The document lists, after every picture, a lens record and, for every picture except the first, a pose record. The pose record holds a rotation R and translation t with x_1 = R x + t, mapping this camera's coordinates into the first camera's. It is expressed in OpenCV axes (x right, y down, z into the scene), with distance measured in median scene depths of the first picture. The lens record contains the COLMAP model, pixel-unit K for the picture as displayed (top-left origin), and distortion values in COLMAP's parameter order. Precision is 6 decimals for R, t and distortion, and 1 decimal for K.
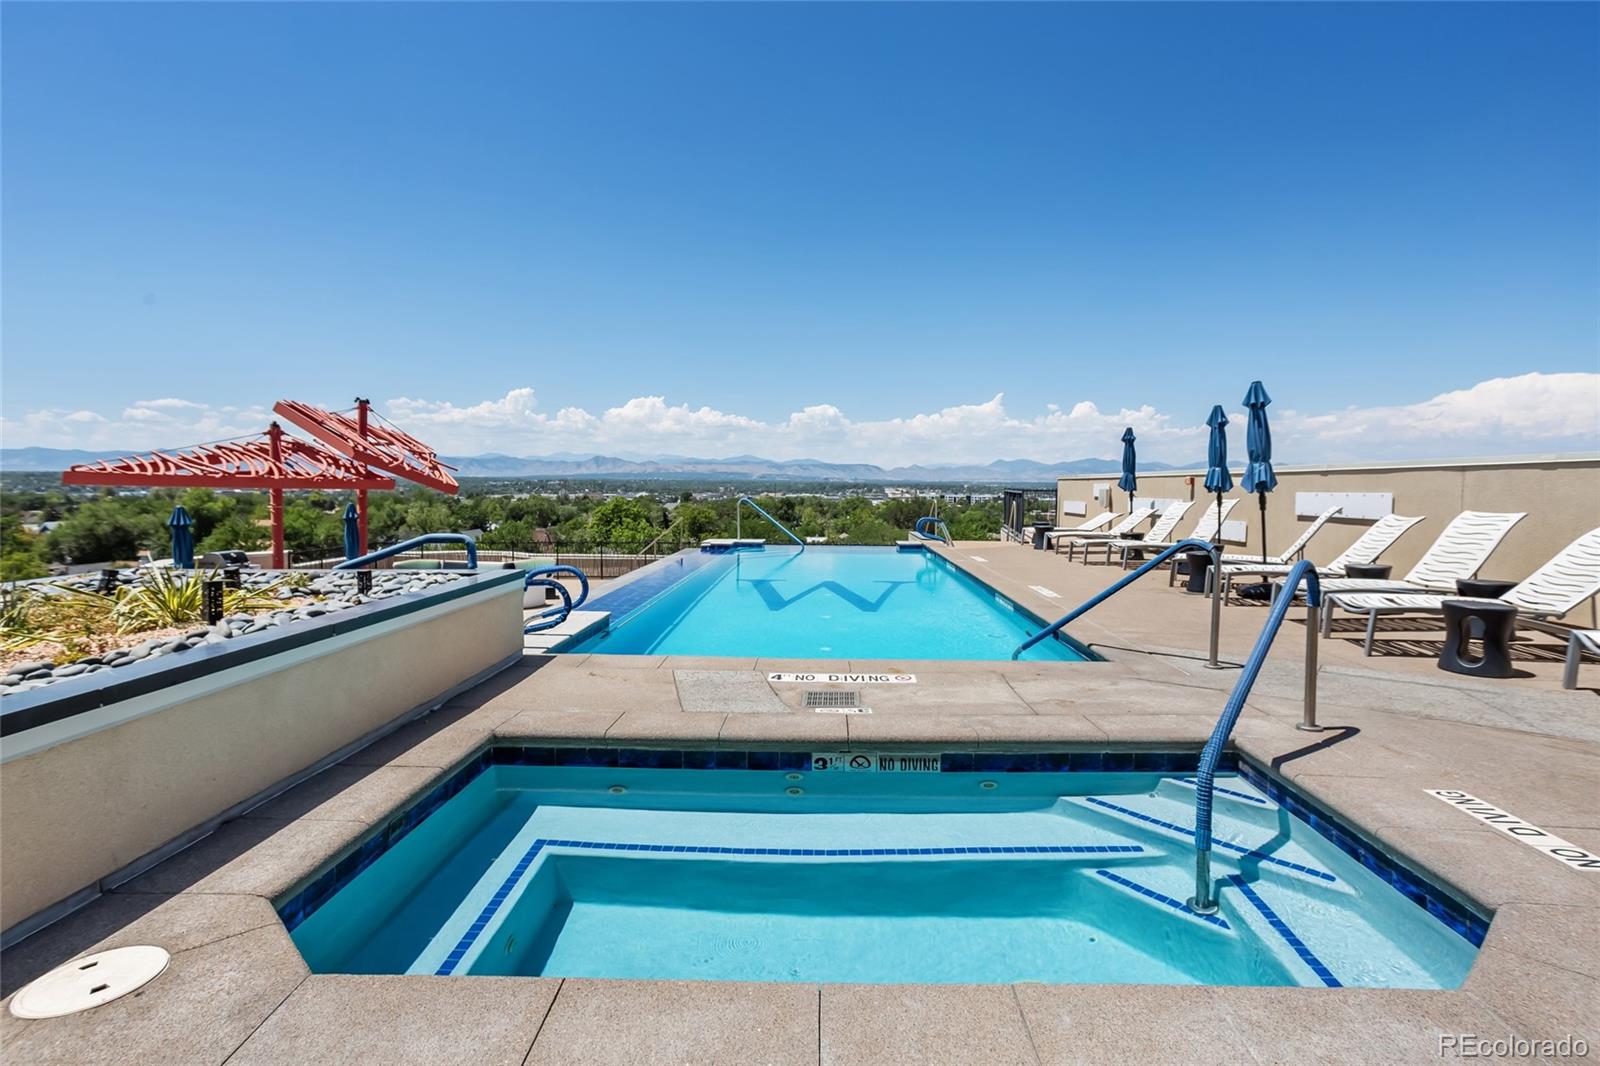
lens RADIAL K [[837.4, 0, 838.8], [0, 837.4, 567.3], [0, 0, 1]] dist [-0.057312, 0.034177]
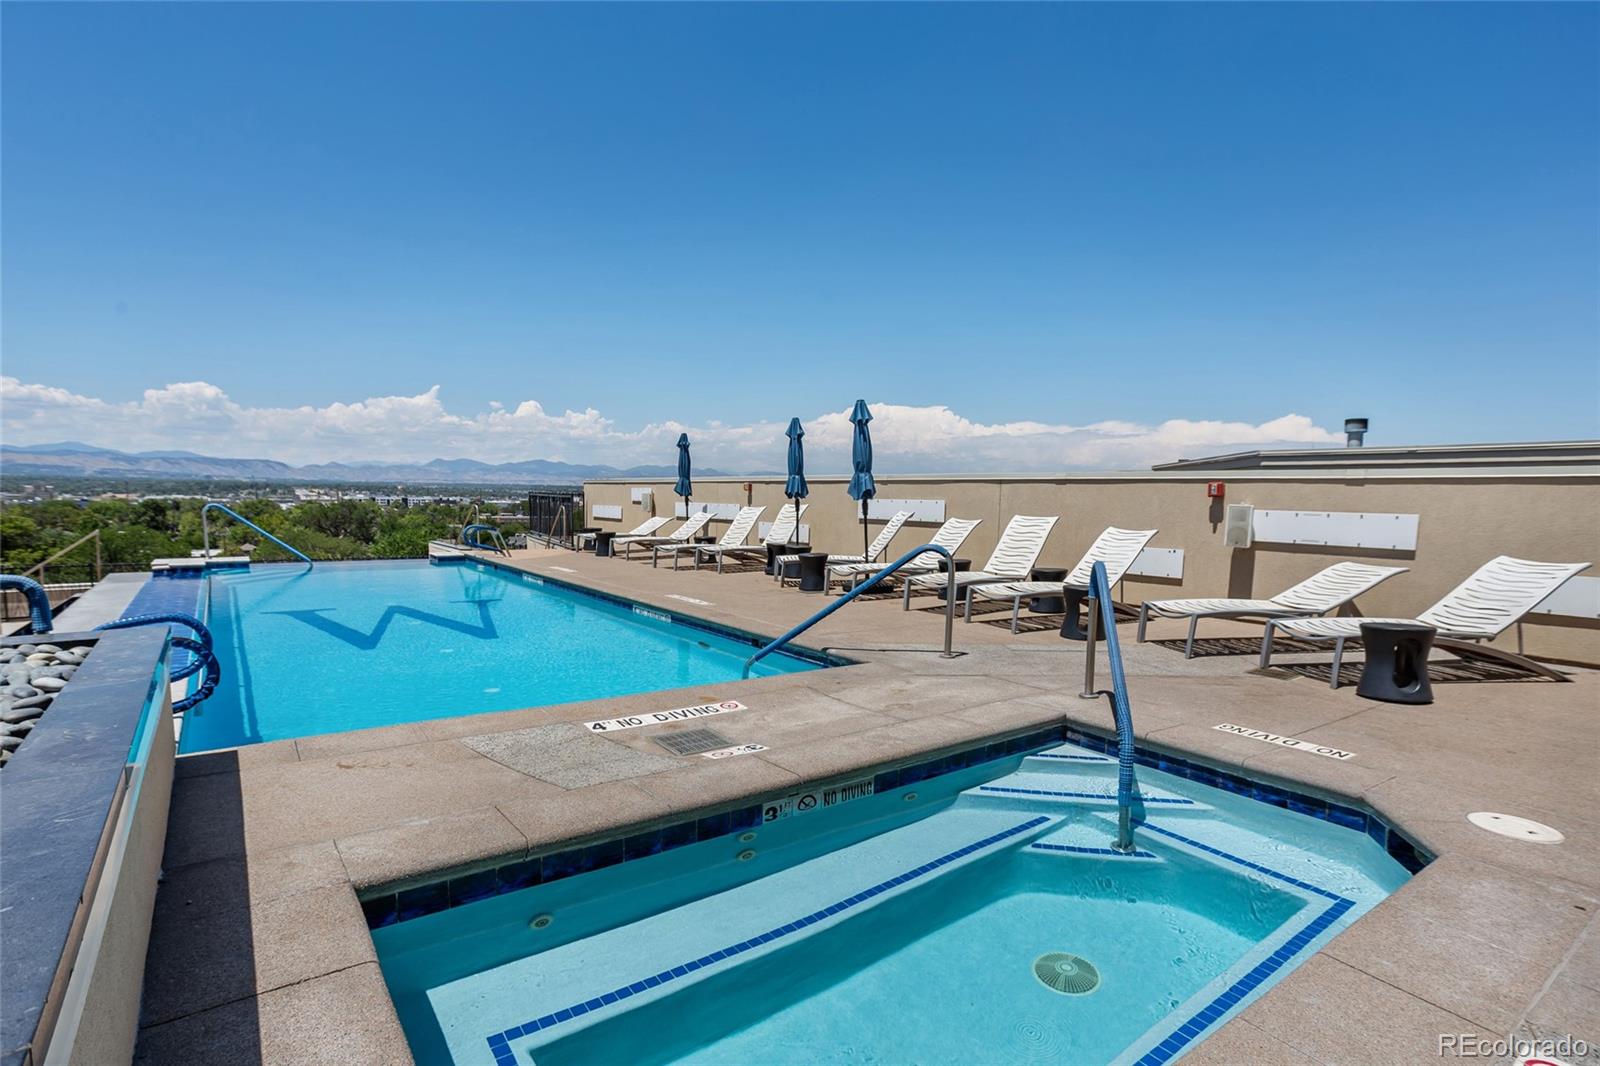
lens RADIAL K [[837.4, 0, 838.8], [0, 837.4, 567.3], [0, 0, 1]] dist [-0.057312, 0.034177]
pose [[0.777193, -0.047022, 0.627503, -0.142975], [0.047935, 0.998731, 0.015470, -0.010028], [-0.627434, 0.018056, 0.778460, 0.074740]]
